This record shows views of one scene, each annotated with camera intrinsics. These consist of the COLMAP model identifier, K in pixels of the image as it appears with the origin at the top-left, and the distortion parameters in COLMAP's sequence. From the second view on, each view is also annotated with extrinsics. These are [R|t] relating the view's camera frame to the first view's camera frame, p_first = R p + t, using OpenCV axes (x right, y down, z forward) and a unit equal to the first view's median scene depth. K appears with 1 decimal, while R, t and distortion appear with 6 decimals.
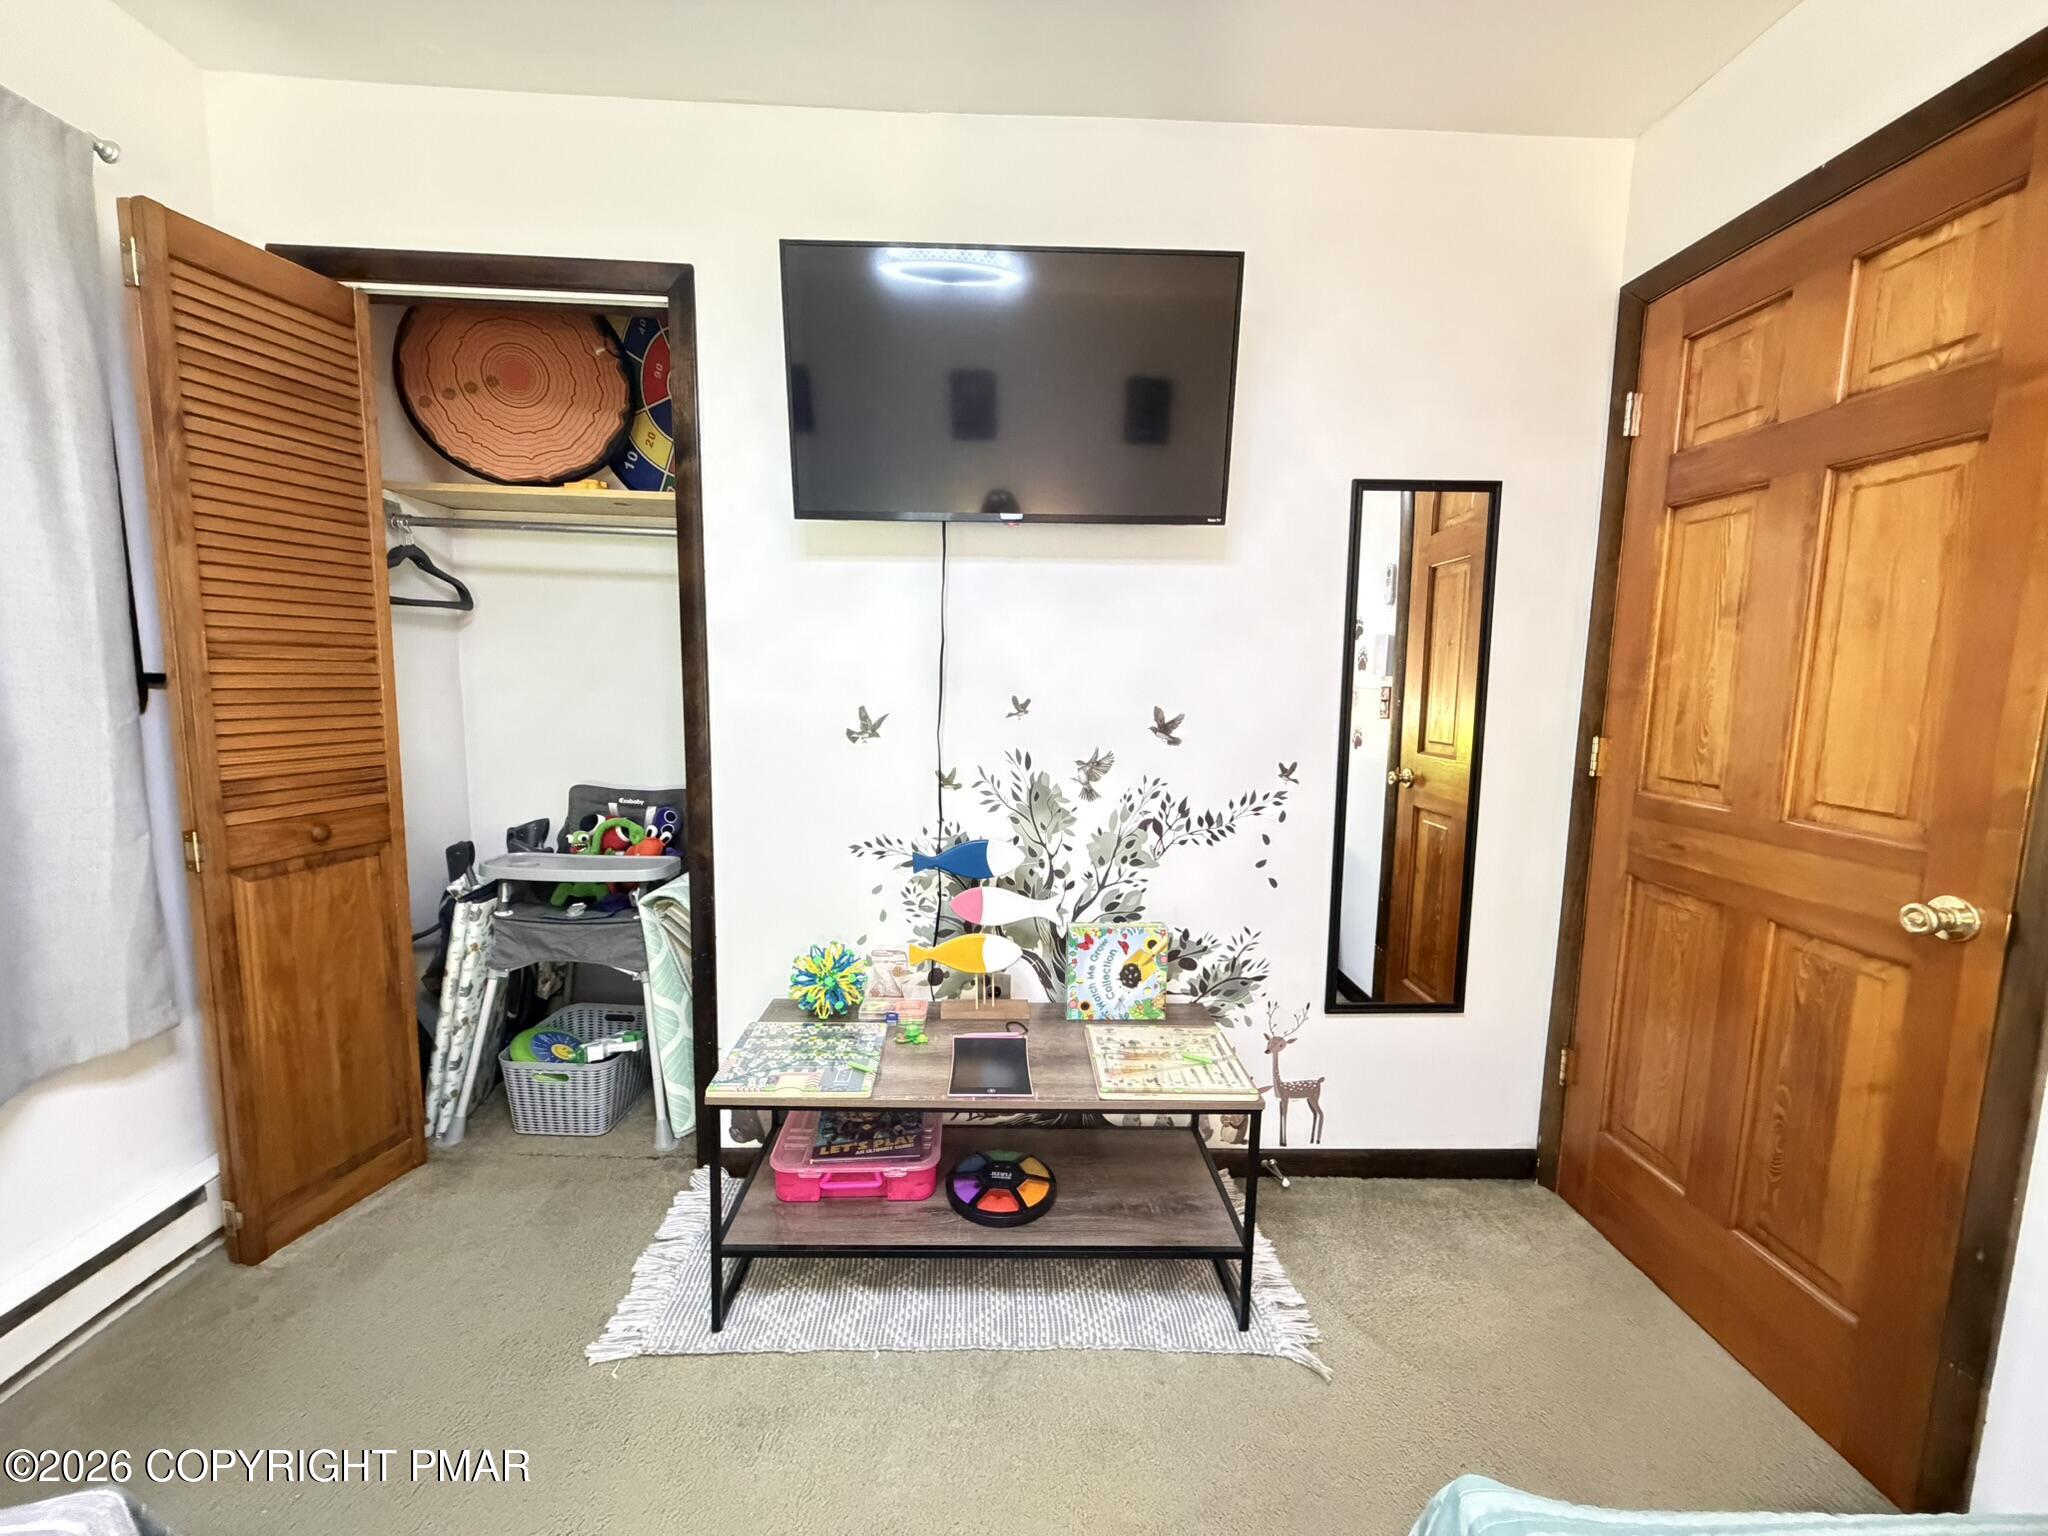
lens RADIAL K [[815.3, 0, 1016.0], [0, 815.3, 768.2], [0, 0, 1]] dist [-0.000347, 0.000296]
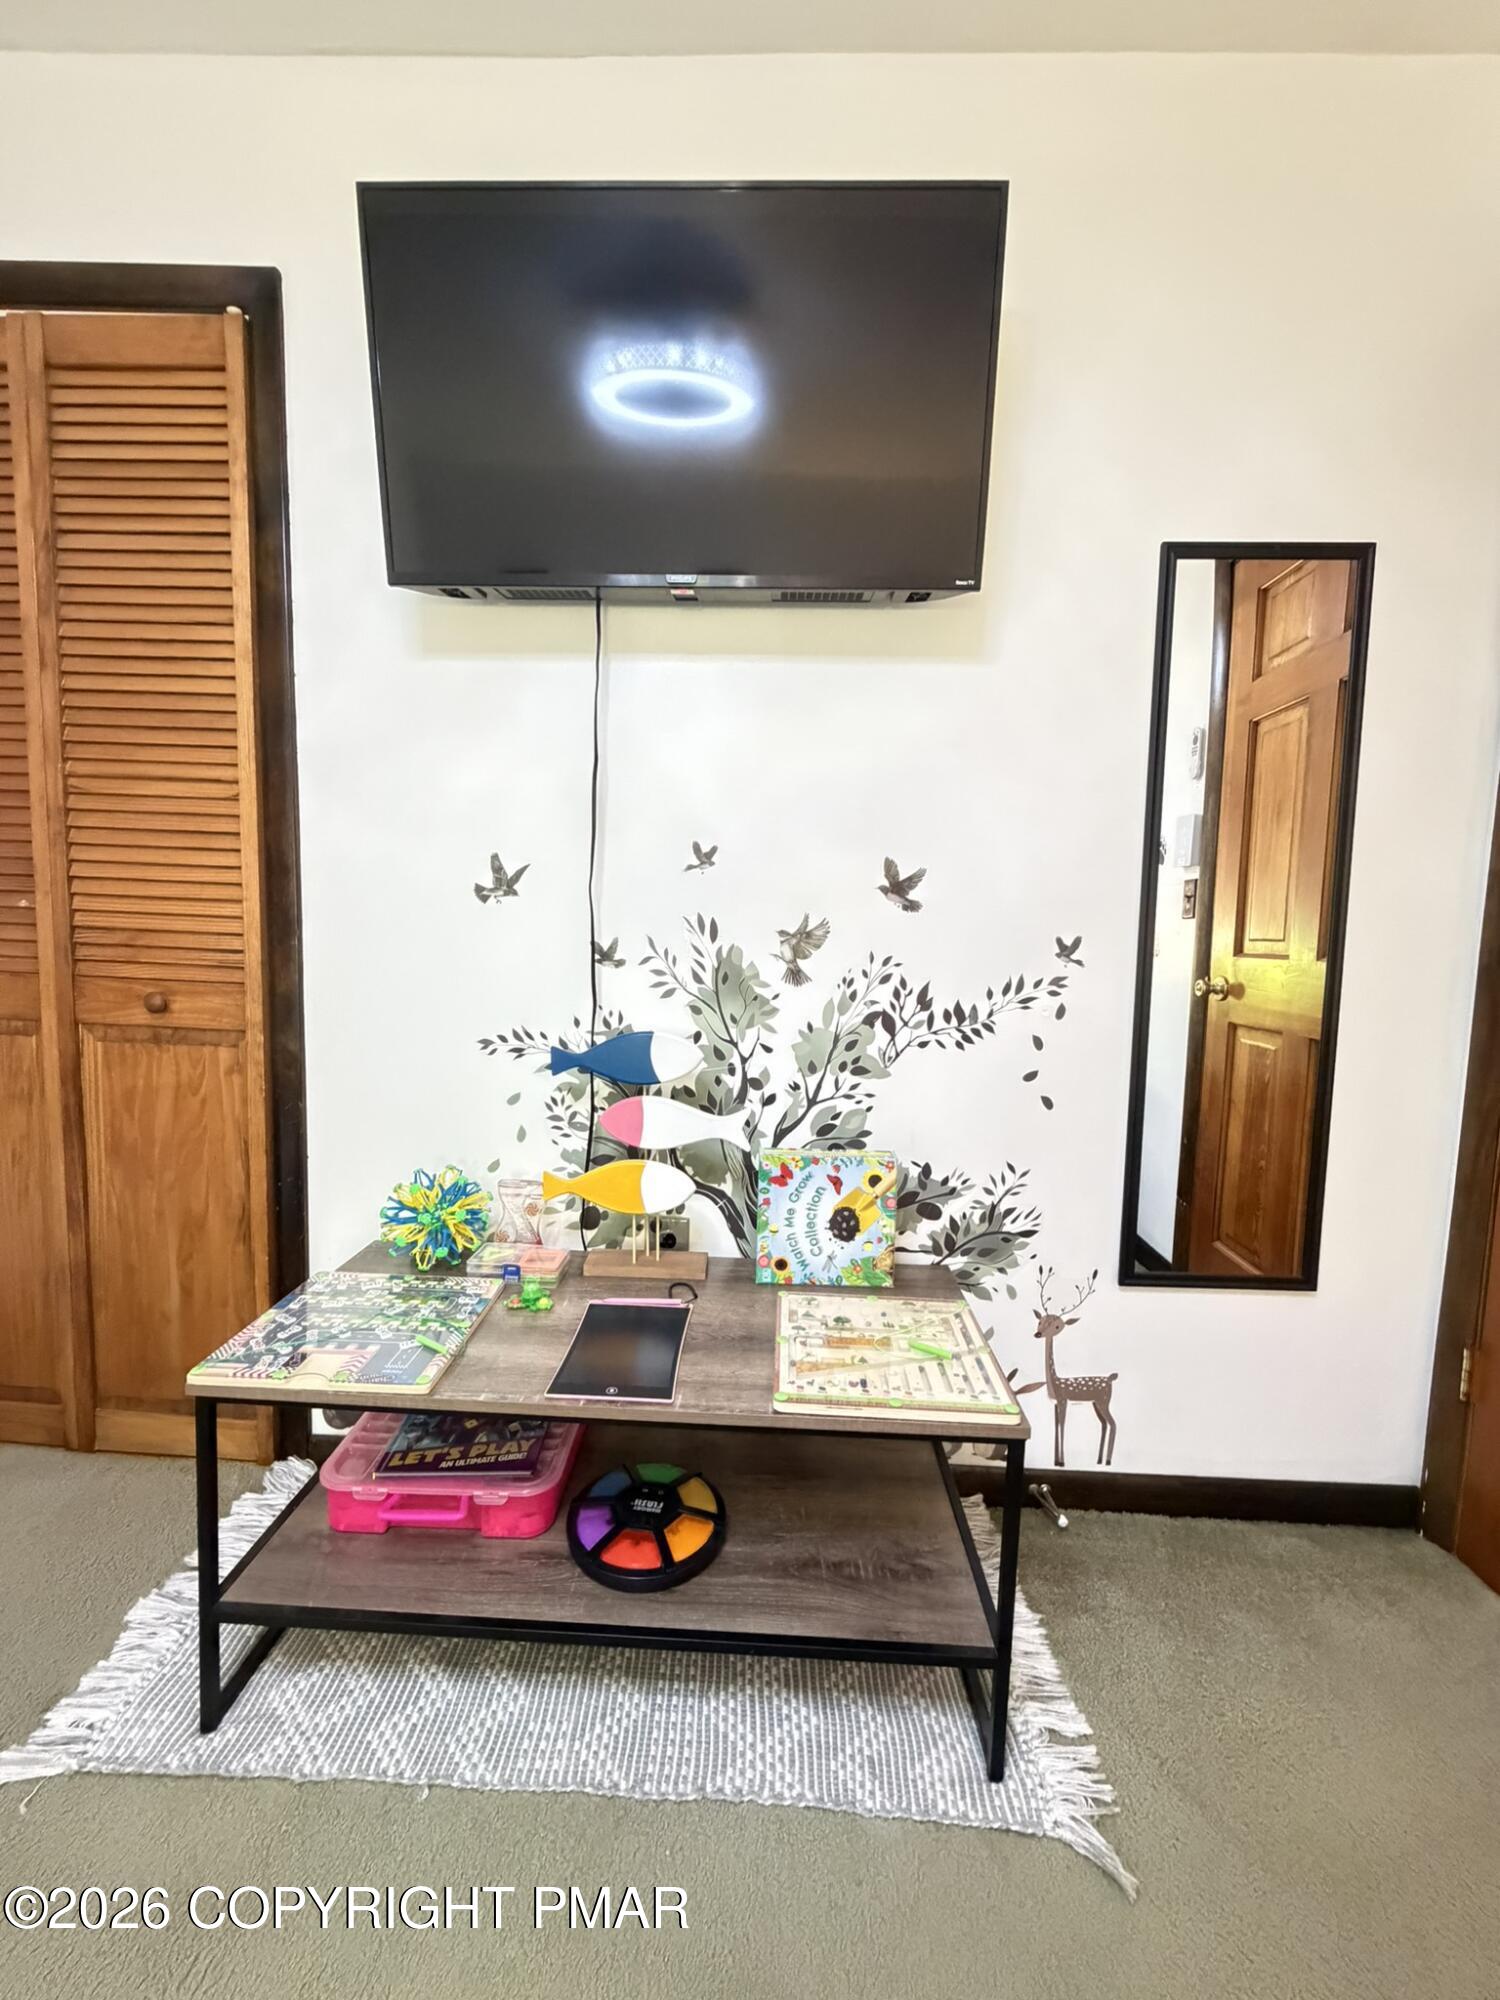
lens RADIAL K [[796.2, 0, 753.6], [0, 796.2, 994.9], [0, 0, 1]] dist [-0.000347, 0.000296]
pose [[0.998488, 0.015998, -0.052599, 0.091200], [-0.017686, 0.999338, -0.031796, 0.073638], [0.052055, 0.032678, 0.998109, 0.278166]]
